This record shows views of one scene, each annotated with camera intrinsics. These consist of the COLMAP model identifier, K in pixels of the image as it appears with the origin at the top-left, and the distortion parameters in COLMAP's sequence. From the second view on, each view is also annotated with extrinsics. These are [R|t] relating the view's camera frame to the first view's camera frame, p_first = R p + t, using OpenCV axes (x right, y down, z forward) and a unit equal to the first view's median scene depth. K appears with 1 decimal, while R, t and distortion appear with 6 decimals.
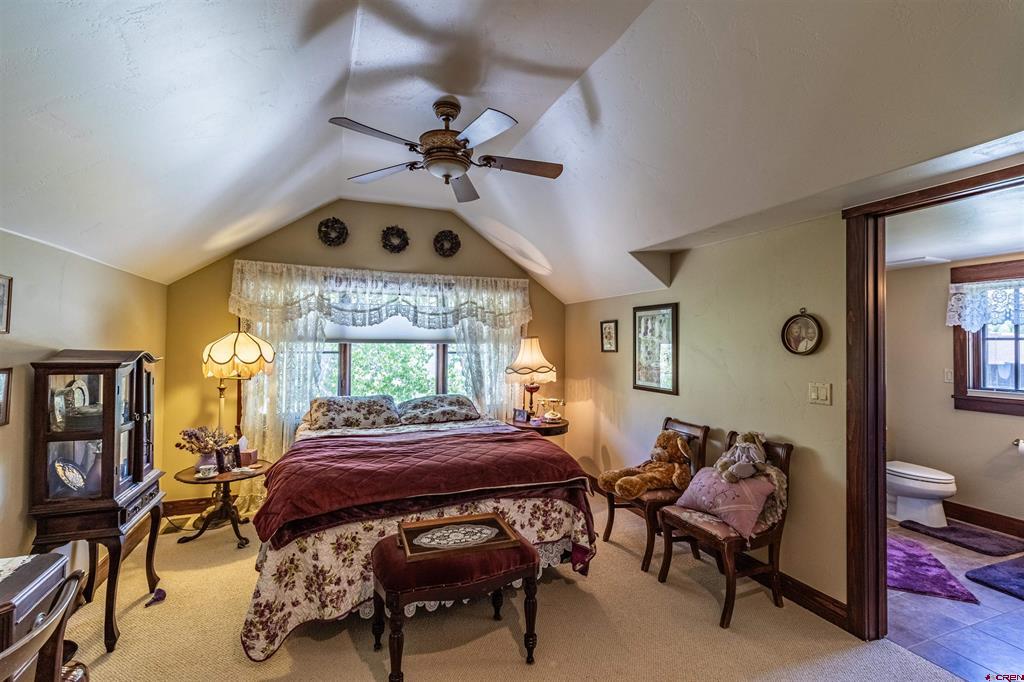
lens RADIAL K [[472.3, 0, 512.7], [0, 472.3, 335.1], [0, 0, 1]] dist [0.003504, 0.000138]
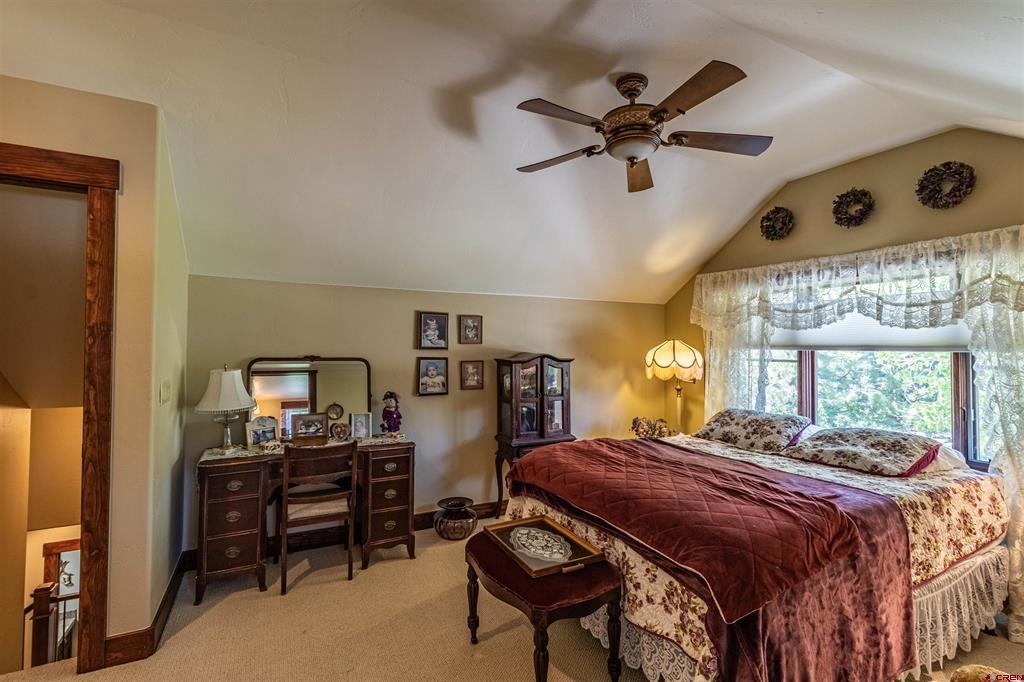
lens RADIAL K [[472.3, 0, 521.7], [0, 472.3, 335.6], [0, 0, 1]] dist [0.003504, 0.000138]
pose [[0.104335, -0.032475, -0.994012, 0.442739], [0.009864, 0.999451, -0.031617, 0.012973], [0.994493, -0.006506, 0.104598, 0.441591]]
